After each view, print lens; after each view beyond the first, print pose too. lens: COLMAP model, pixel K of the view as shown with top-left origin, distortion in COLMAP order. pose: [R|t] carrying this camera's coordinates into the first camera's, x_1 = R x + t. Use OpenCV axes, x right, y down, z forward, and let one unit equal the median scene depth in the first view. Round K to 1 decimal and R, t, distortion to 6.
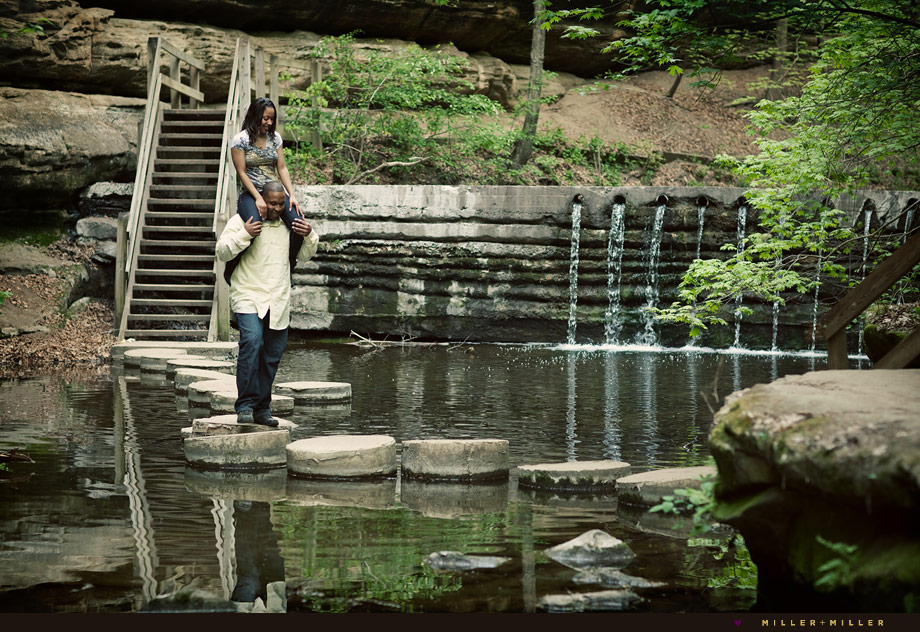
lens RADIAL K [[2175.0, 0, 458.0], [0, 2175.0, 318.5], [0, 0, 1]] dist [-0.102590, 0.000000]
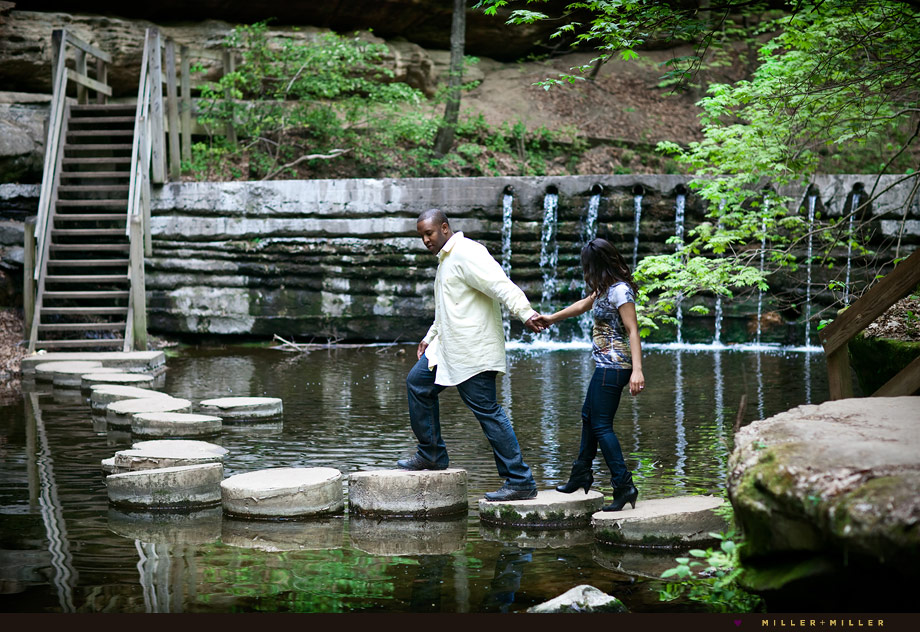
lens RADIAL K [[2175.0, 0, 462.1], [0, 2175.0, 311.5], [0, 0, 1]] dist [-0.102590, 0.000000]
pose [[0.998769, -0.024213, 0.043302, -0.008059], [0.024026, 0.999700, 0.004834, -0.007078], [-0.043406, -0.003787, 0.999050, 0.047760]]
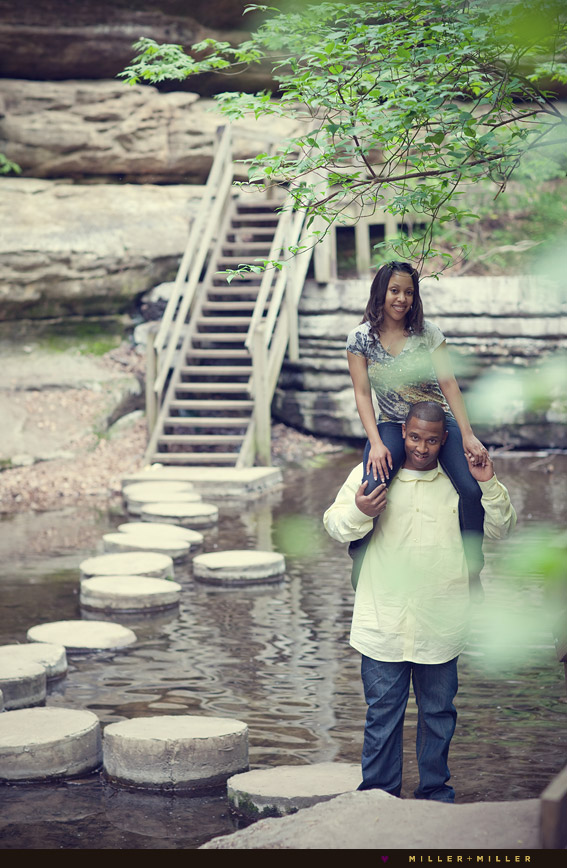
lens RADIAL K [[2019.1, 0, 281.8], [0, 2019.1, 435.7], [0, 0, 1]] dist [-0.122944, 0.000000]
pose [[0.967657, -0.004991, -0.252221, 0.103021], [0.016839, 0.998852, 0.044837, -0.036331], [0.251708, -0.047634, 0.966630, 0.174309]]
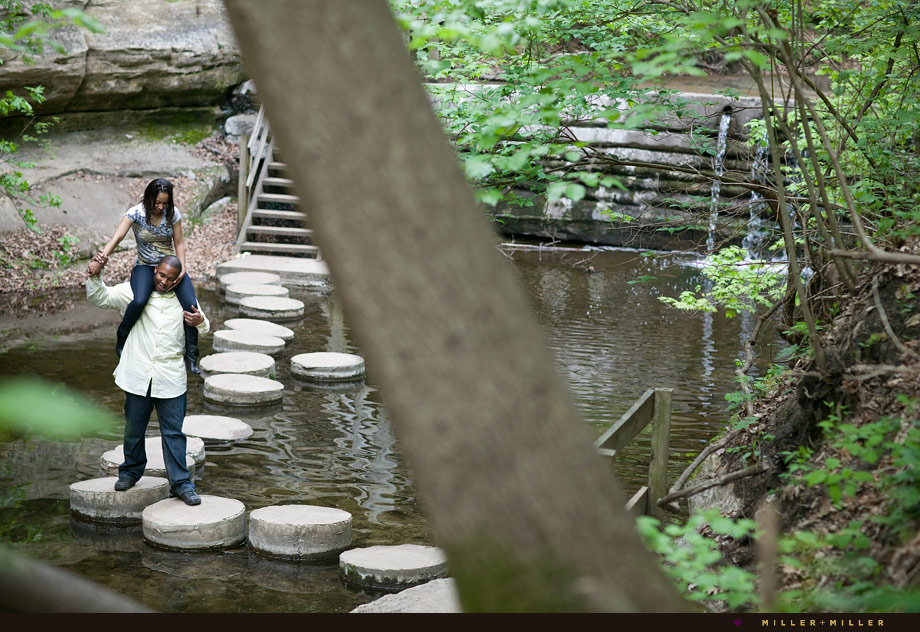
lens RADIAL K [[2175.0, 0, 459.4], [0, 2175.0, 316.1], [0, 0, 1]] dist [-0.102590, 0.000000]
pose [[0.980665, 0.056891, -0.187243, 0.130755], [-0.033456, 0.991464, 0.126018, -0.085537], [0.192814, -0.117317, 0.974197, 0.005203]]
